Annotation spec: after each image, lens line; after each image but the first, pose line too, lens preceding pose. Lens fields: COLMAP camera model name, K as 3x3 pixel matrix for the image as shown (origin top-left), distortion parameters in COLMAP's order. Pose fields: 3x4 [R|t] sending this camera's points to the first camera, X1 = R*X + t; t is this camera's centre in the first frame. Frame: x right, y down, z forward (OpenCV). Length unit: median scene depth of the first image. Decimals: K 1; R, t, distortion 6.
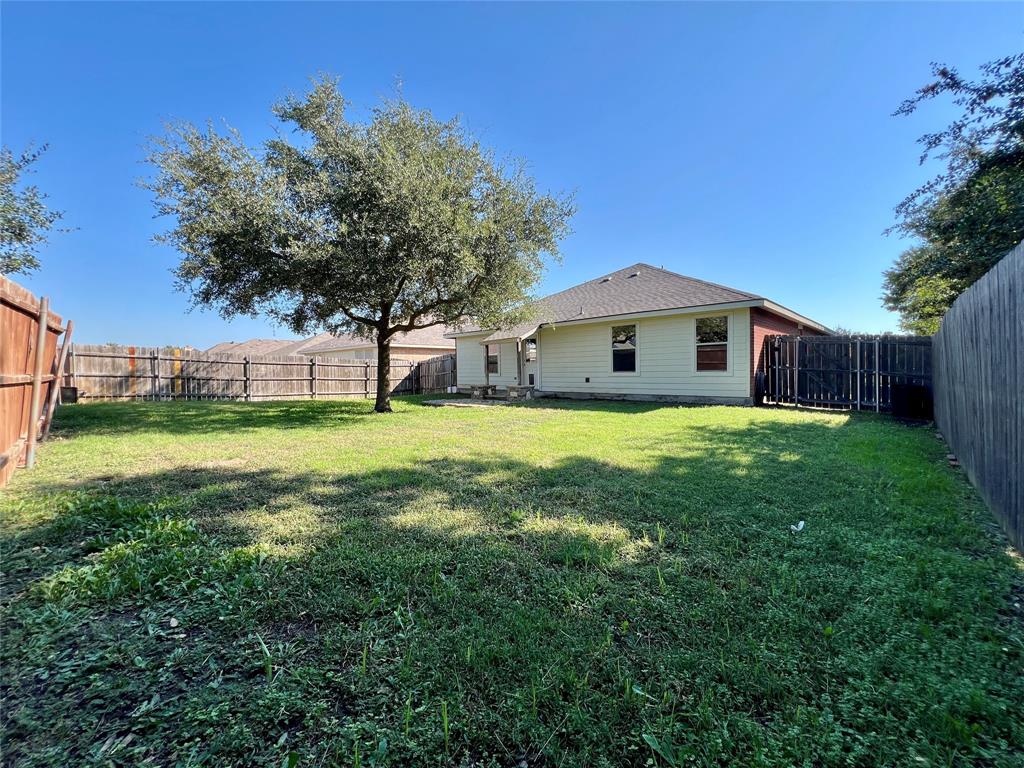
lens RADIAL K [[409.4, 0, 512.0], [0, 409.4, 384.0], [0, 0, 1]] dist [-0.001831, 0.000539]
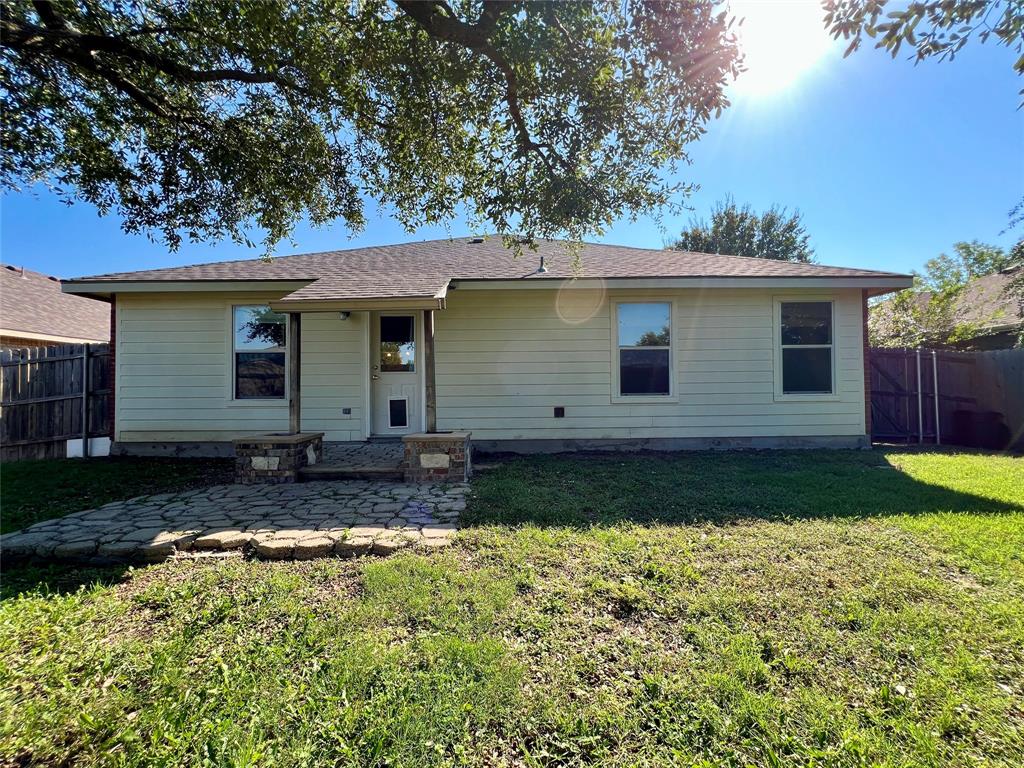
lens RADIAL K [[409.4, 0, 512.0], [0, 409.4, 384.0], [0, 0, 1]] dist [-0.001831, 0.000539]
pose [[0.718711, 0.022515, 0.694944, -0.182065], [0.020927, 0.998322, -0.053987, -0.018010], [-0.694994, 0.053344, 0.717034, 0.710400]]
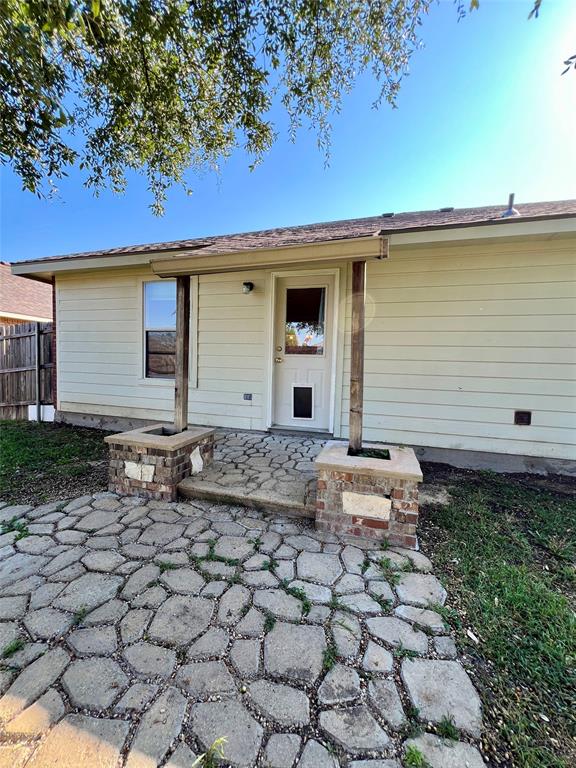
lens RADIAL K [[307.0, 0, 288.0], [0, 307.0, 384.0], [0, 0, 1]] dist [-0.001831, 0.000539]
pose [[0.888684, 0.016692, 0.458216, -0.100096], [-0.029082, 0.999377, 0.019997, -0.037066], [-0.457597, -0.031097, 0.888616, 0.879344]]
